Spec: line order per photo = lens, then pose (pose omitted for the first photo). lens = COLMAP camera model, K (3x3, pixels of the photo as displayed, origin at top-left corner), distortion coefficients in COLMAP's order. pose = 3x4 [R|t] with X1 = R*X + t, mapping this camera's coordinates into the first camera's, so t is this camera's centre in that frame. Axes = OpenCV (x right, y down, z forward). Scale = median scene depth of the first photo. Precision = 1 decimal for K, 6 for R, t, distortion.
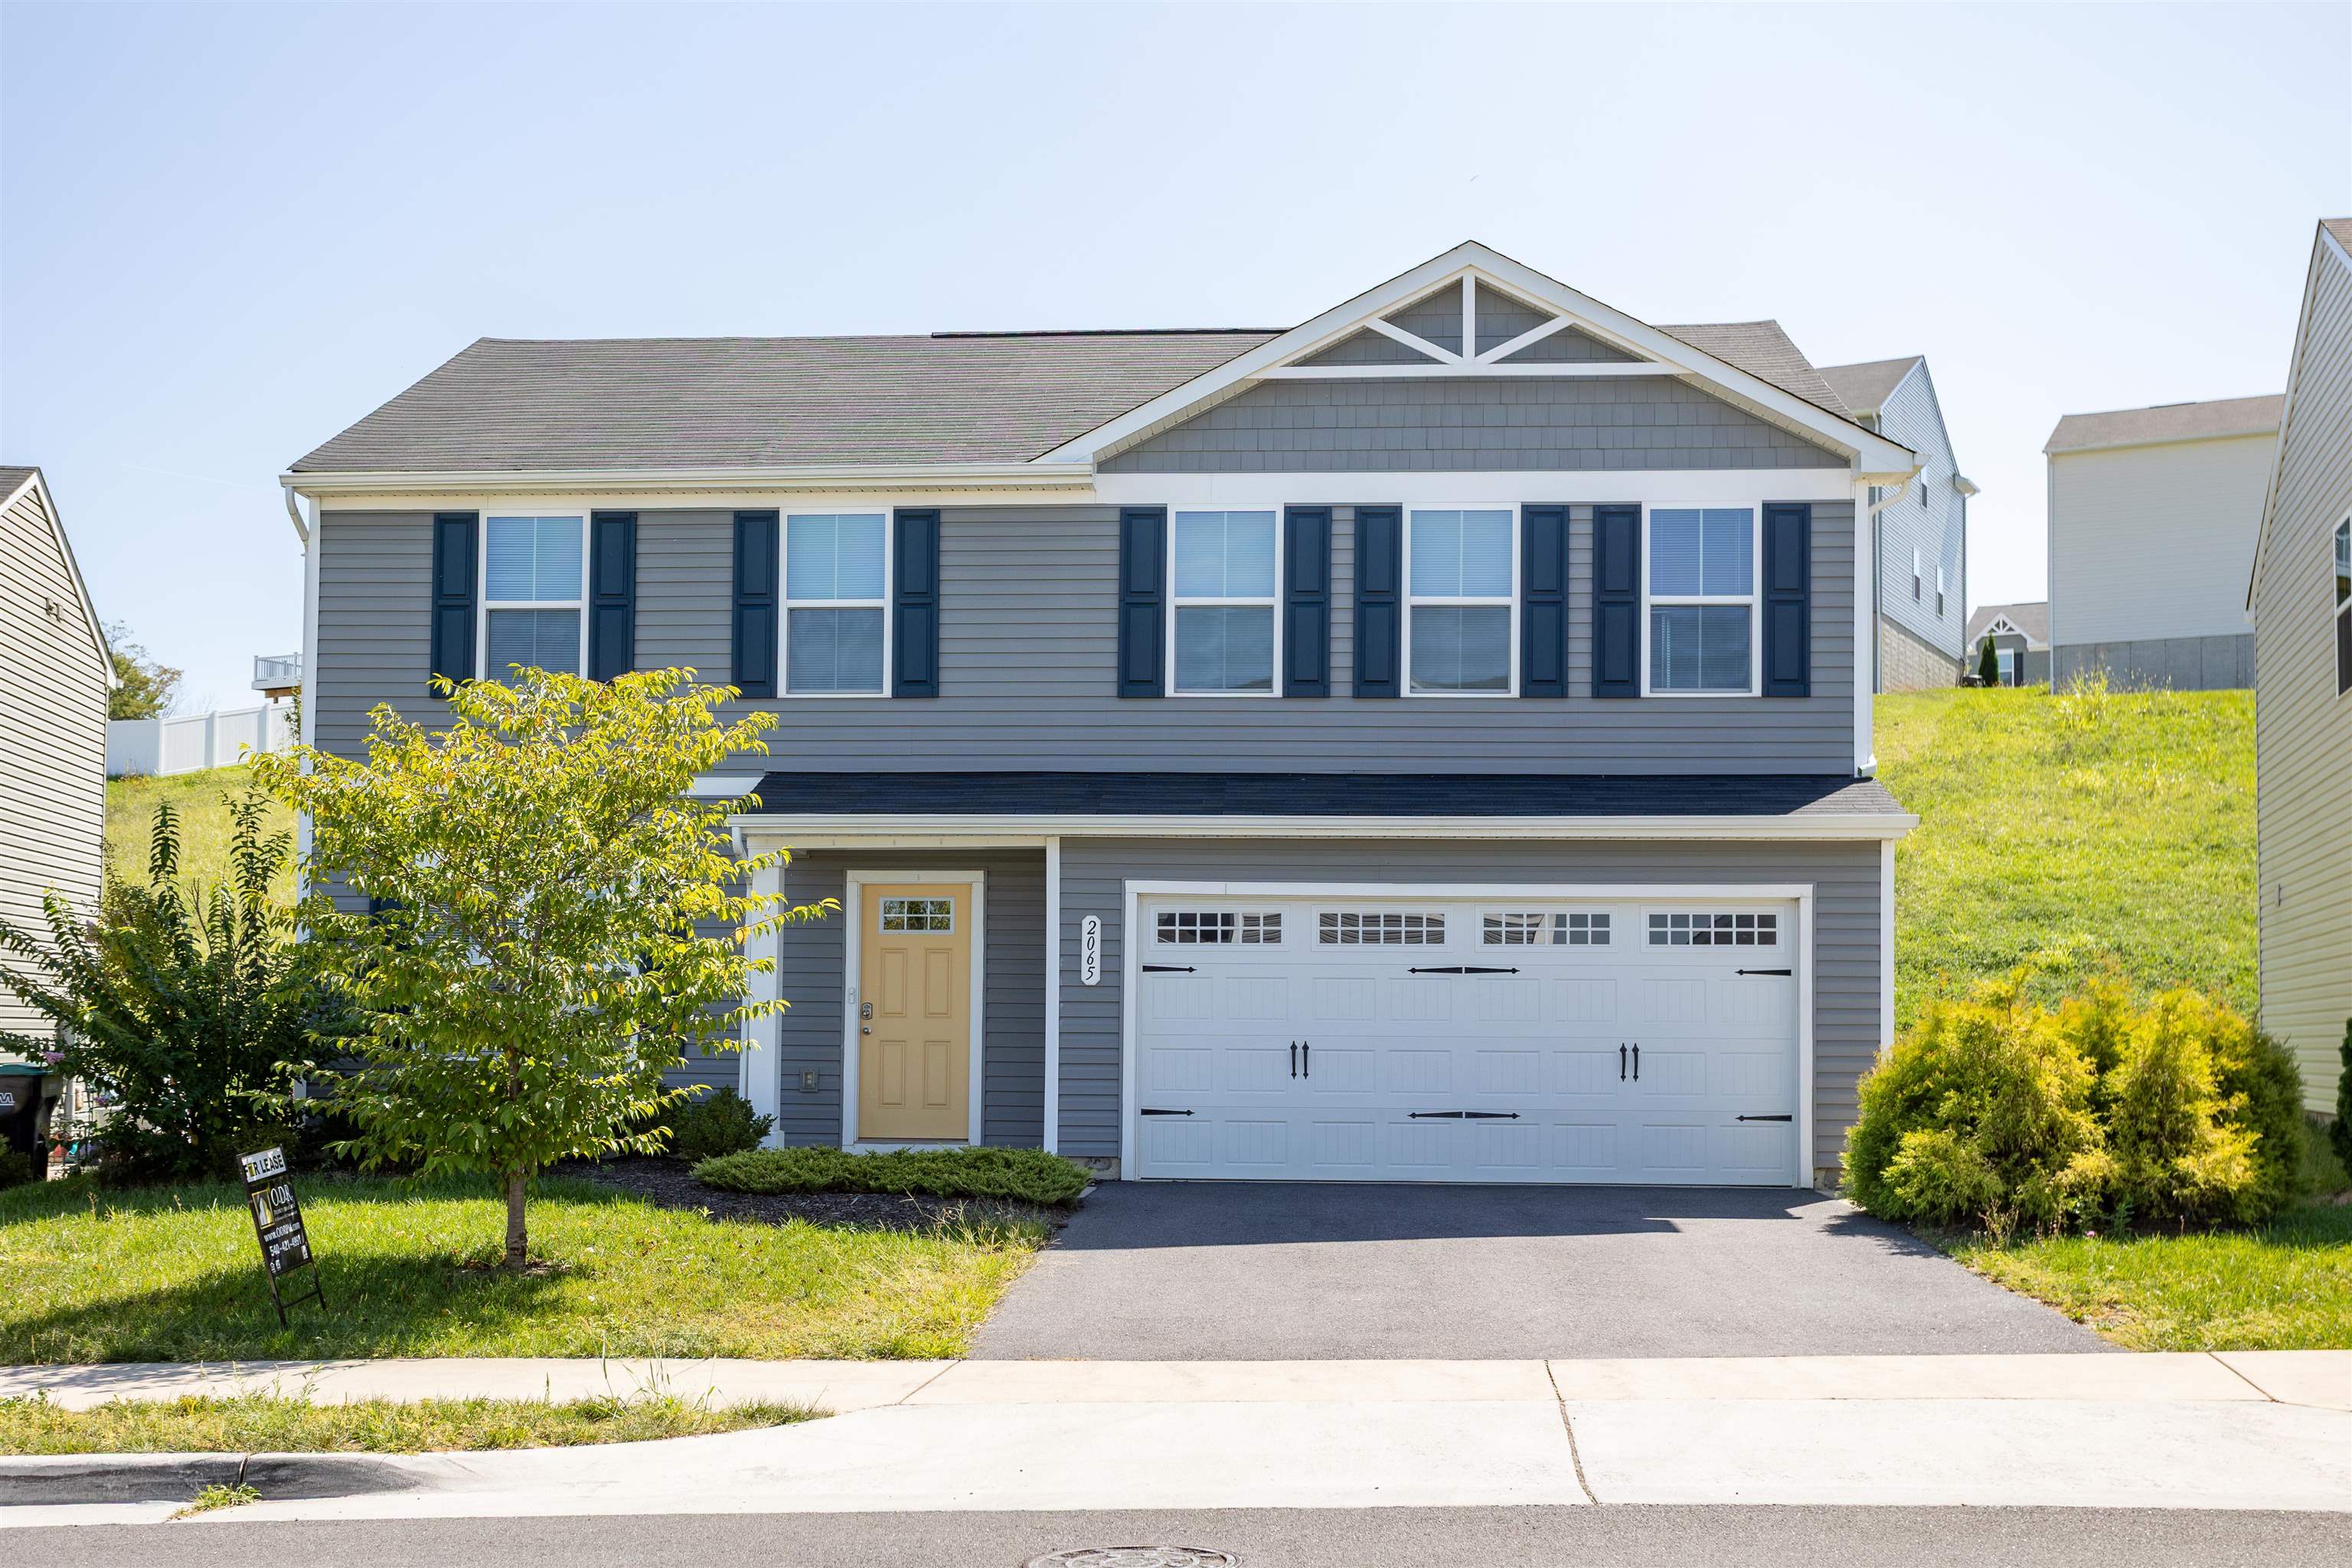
lens RADIAL K [[2718.6, 0, 1176.0], [0, 2718.6, 784.0], [0, 0, 1]] dist [0.011365, 0.011291]
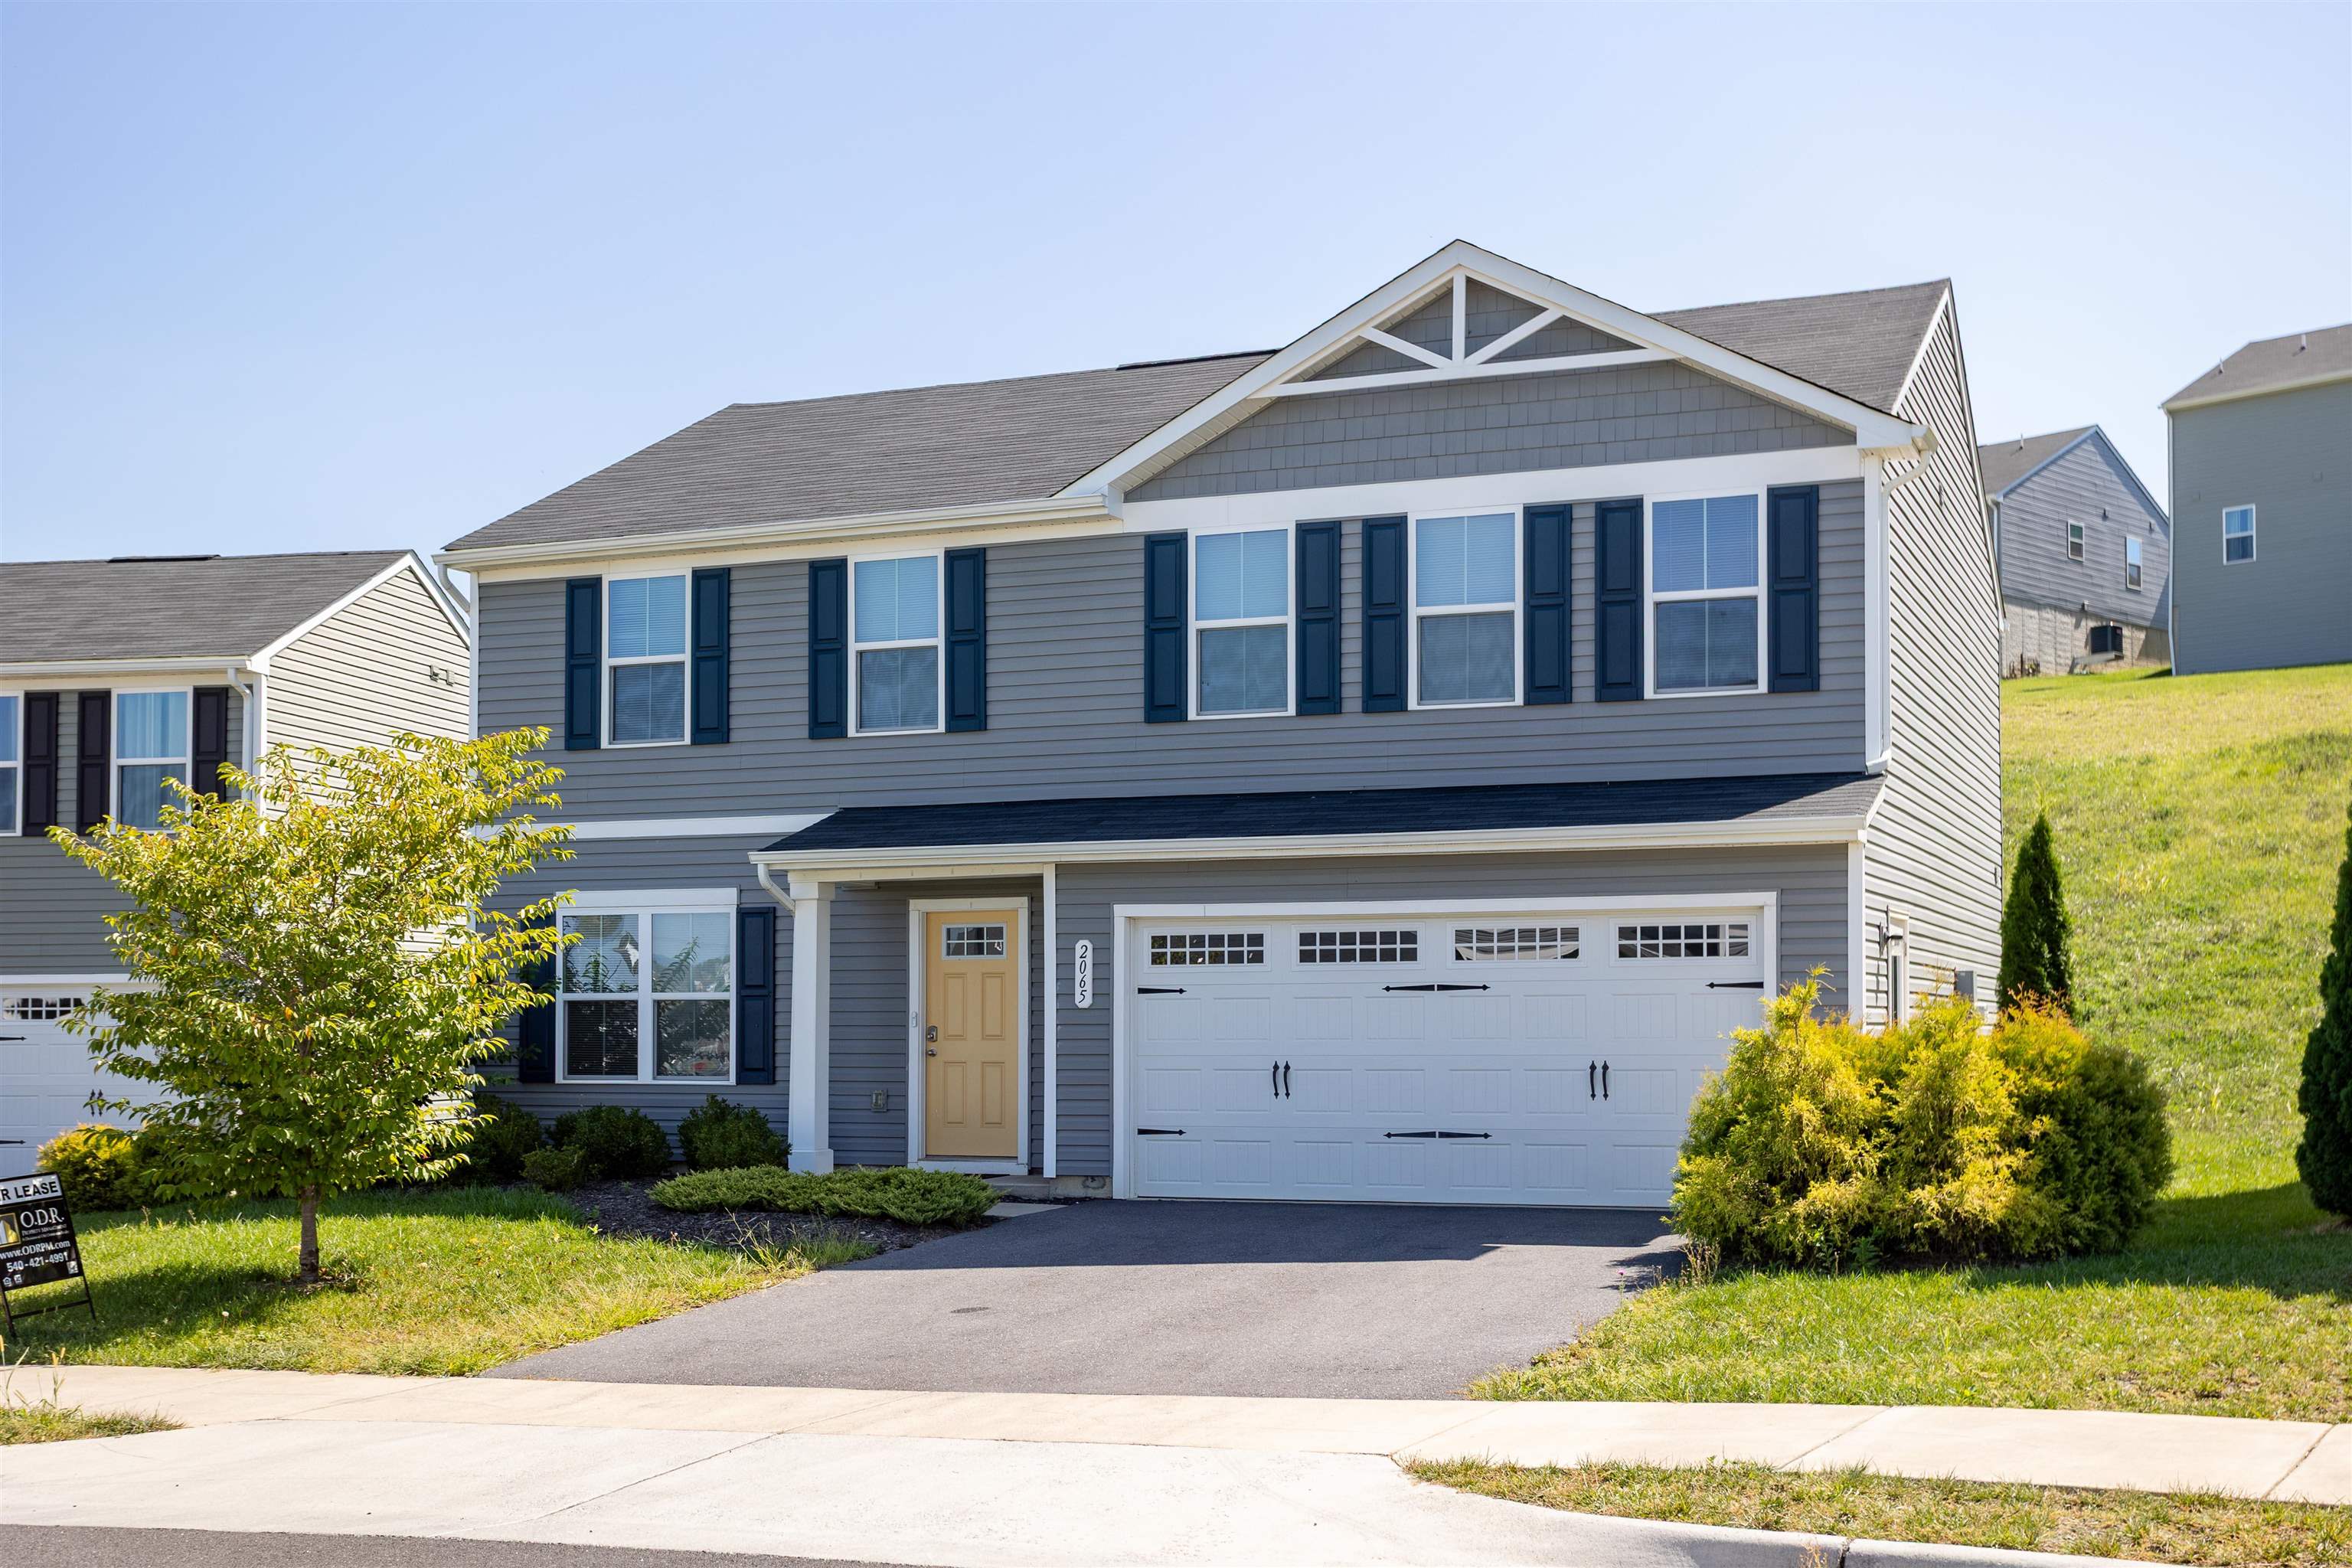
lens RADIAL K [[2730.8, 0, 1176.0], [0, 2730.8, 825.8], [0, 0, 1]] dist [0.010859, 0.003723]
pose [[0.954589, -0.033712, -0.296014, 0.294644], [0.038538, 0.999202, 0.010483, -0.003721], [0.295424, -0.021415, 0.955126, 0.029146]]
